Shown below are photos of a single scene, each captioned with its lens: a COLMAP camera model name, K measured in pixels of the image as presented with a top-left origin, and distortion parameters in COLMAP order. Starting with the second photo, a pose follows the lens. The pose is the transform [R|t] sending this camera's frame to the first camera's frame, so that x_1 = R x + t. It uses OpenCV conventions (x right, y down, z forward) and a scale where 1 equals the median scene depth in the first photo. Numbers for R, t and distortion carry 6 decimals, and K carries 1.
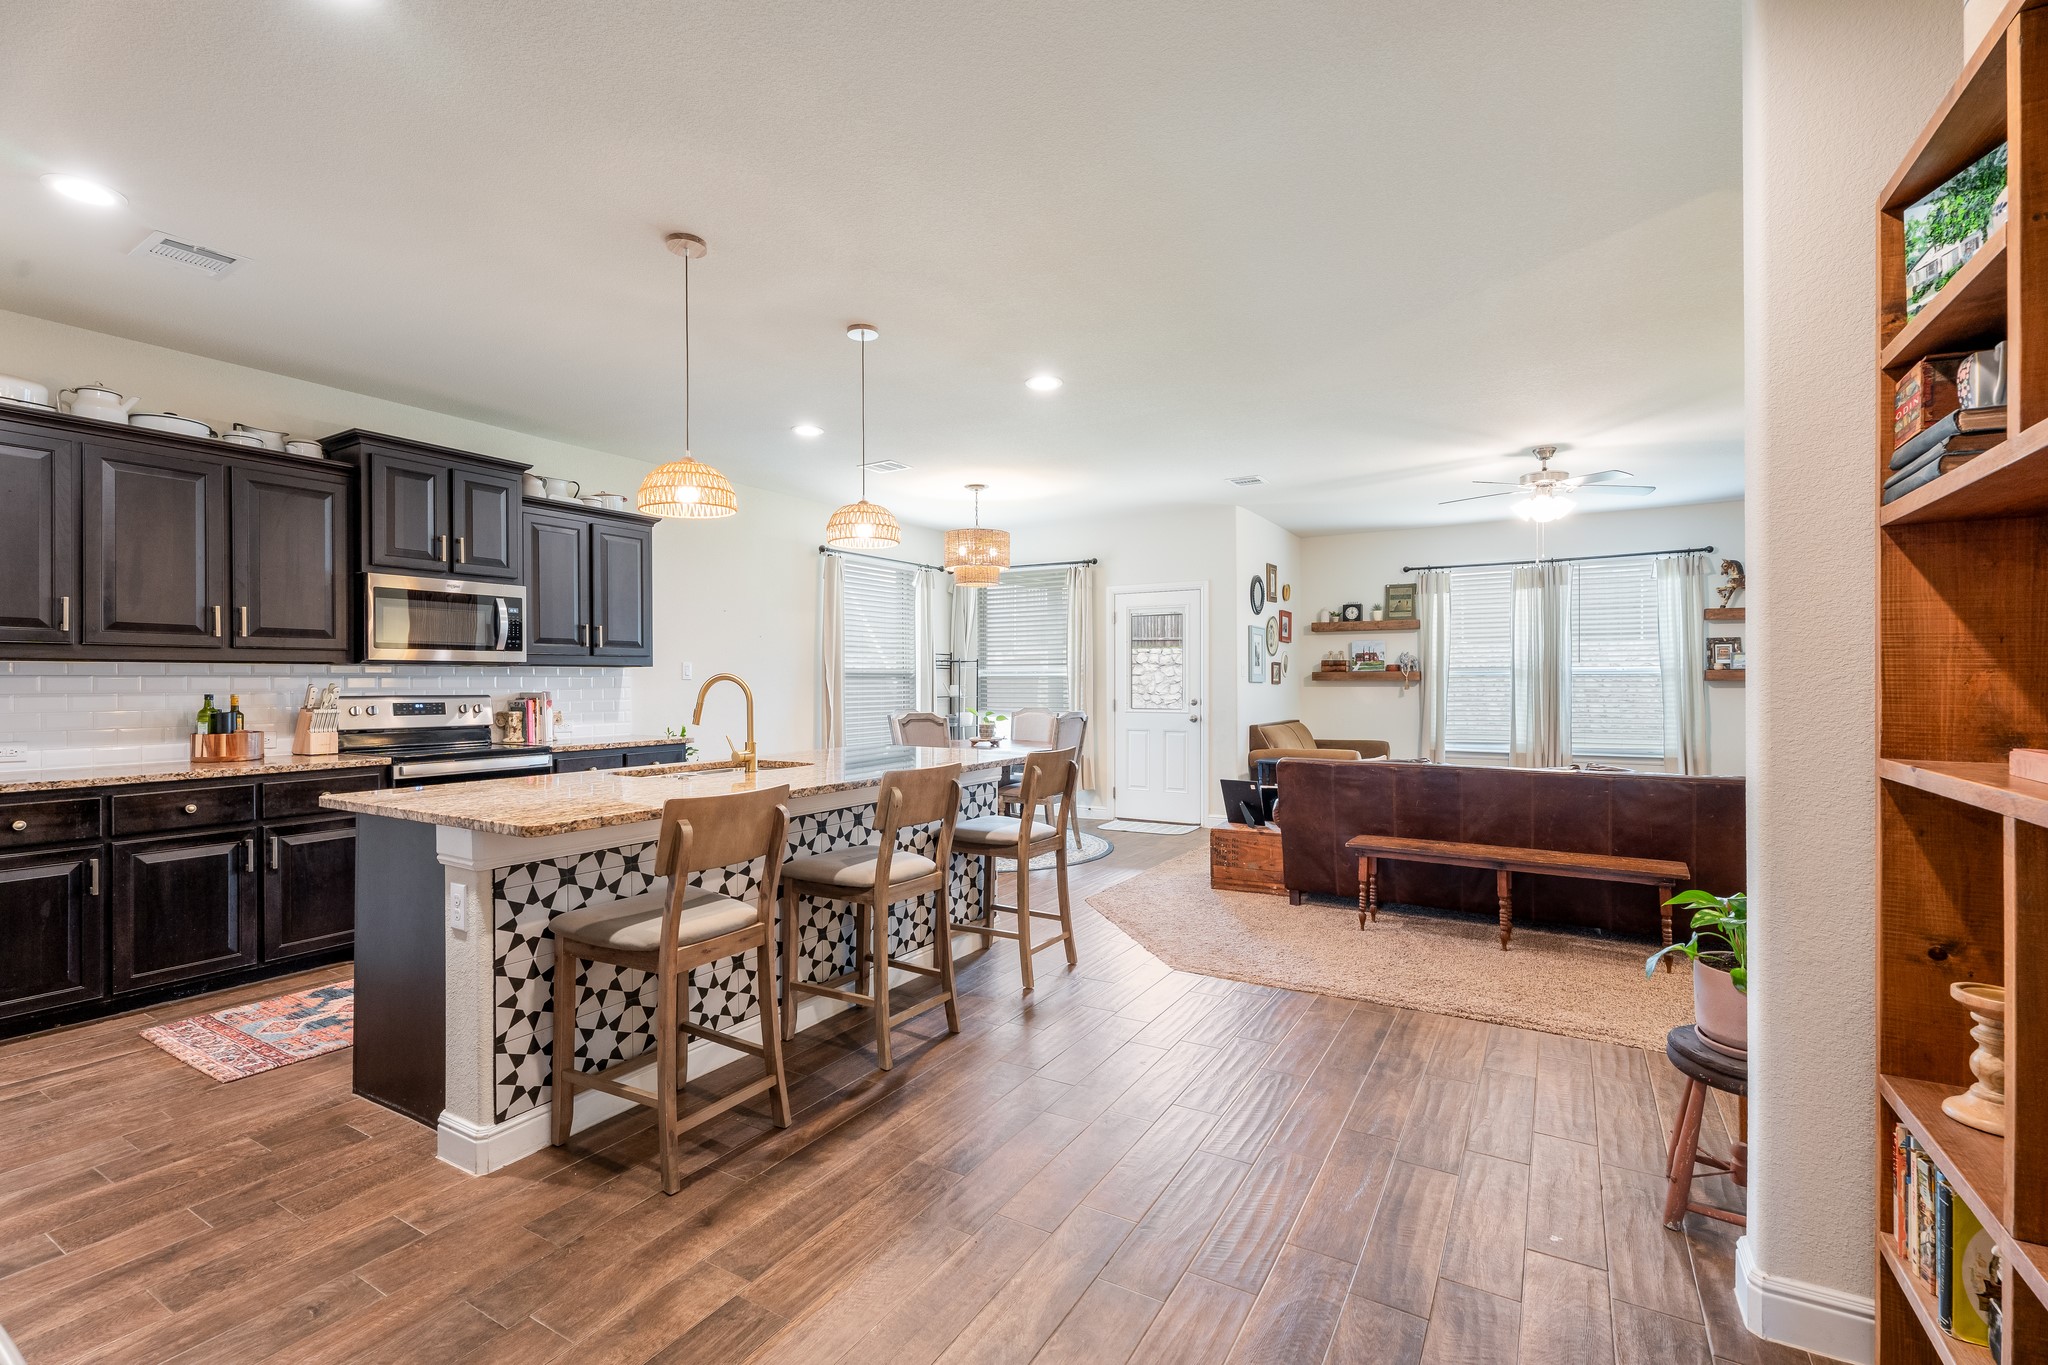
lens RADIAL K [[892.7, 0, 1024.0], [0, 892.7, 682.5], [0, 0, 1]] dist [0.000959, 0.000275]
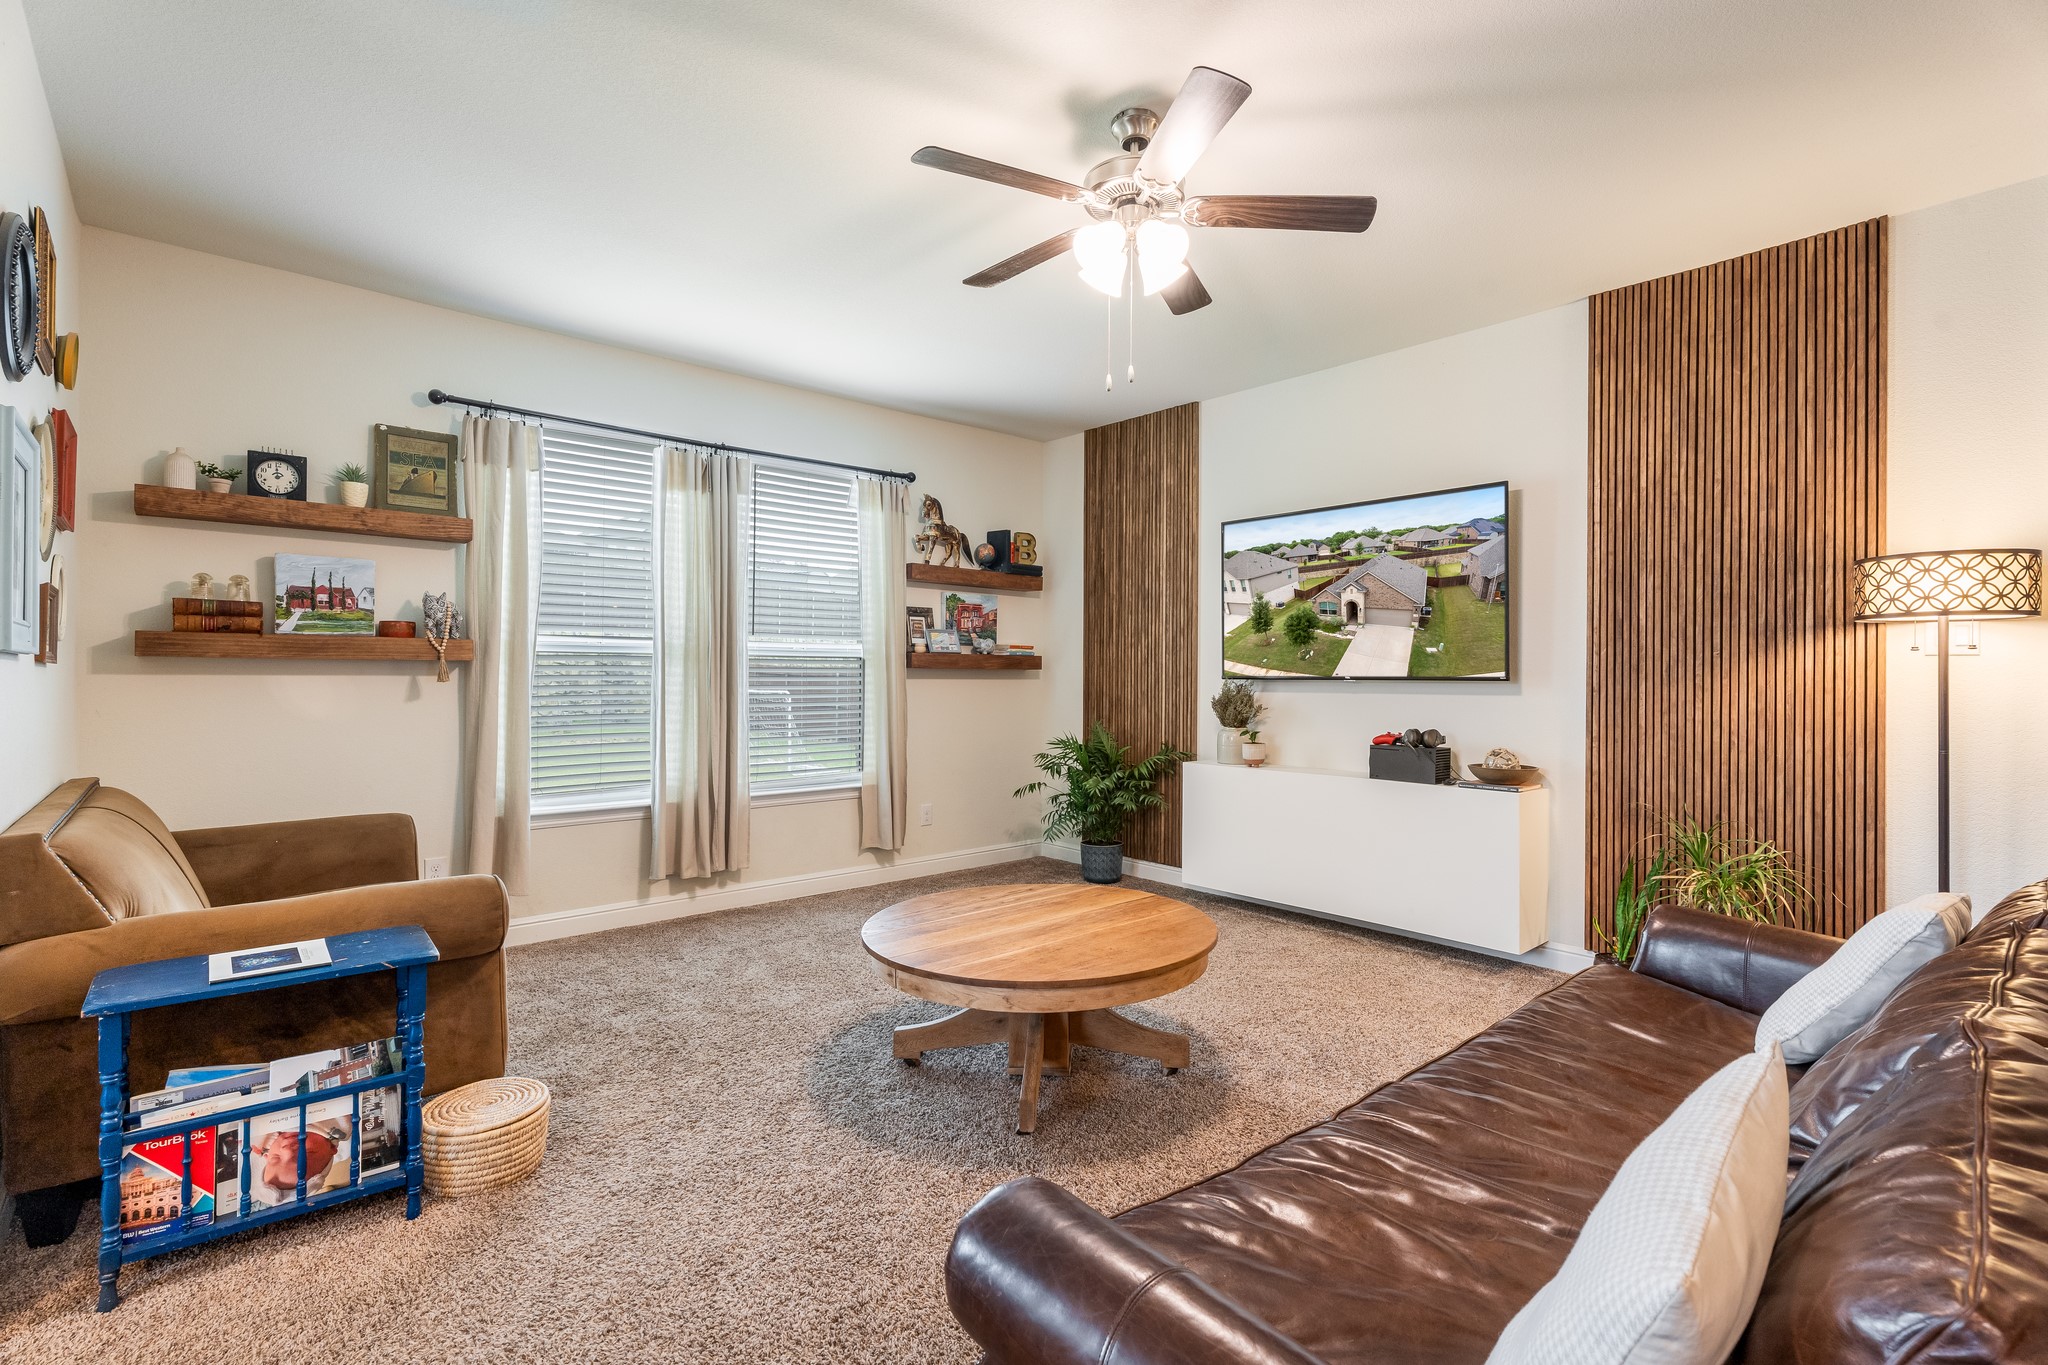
lens RADIAL K [[933.7, 0, 1025.9], [0, 933.7, 672.0], [0, 0, 1]] dist [0.001080, 0.000378]
pose [[0.296775, 0.007010, 0.954922, 0.091699], [-0.006945, 0.999962, -0.005182, 0.003563], [-0.954922, -0.005094, 0.296812, 0.607981]]
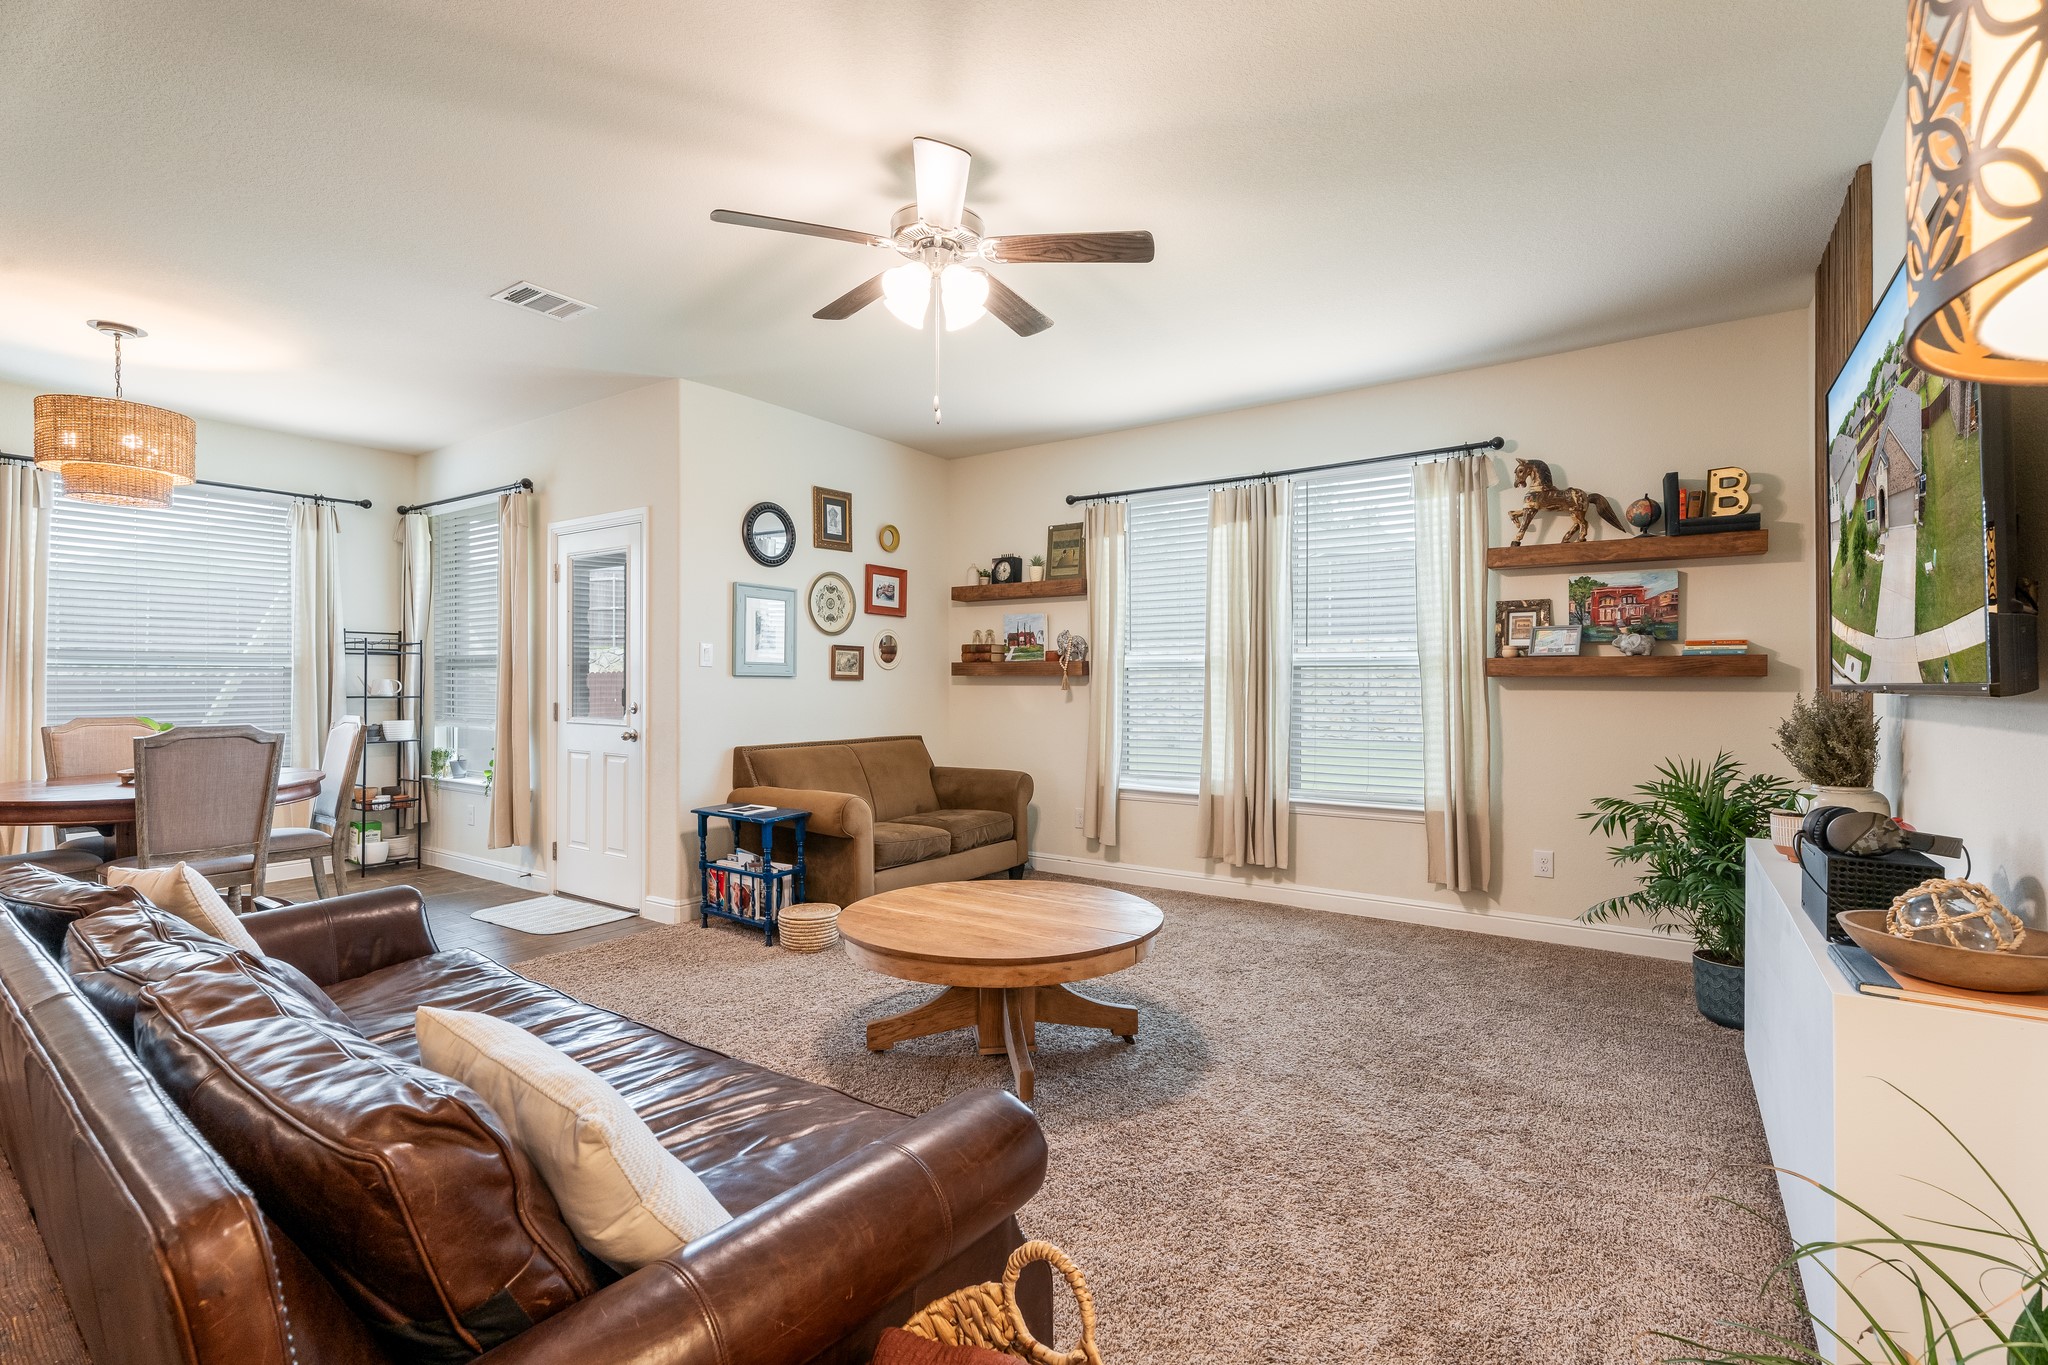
lens RADIAL K [[923.0, 0, 1024.0], [0, 923.0, 682.5], [0, 0, 1]] dist [0.001470, 0.000398]
pose [[0.998134, 0.005044, -0.060850, 0.439012], [-0.005050, 0.999987, 0.000068, 0.002688], [0.060849, 0.000240, 0.998147, 0.348468]]
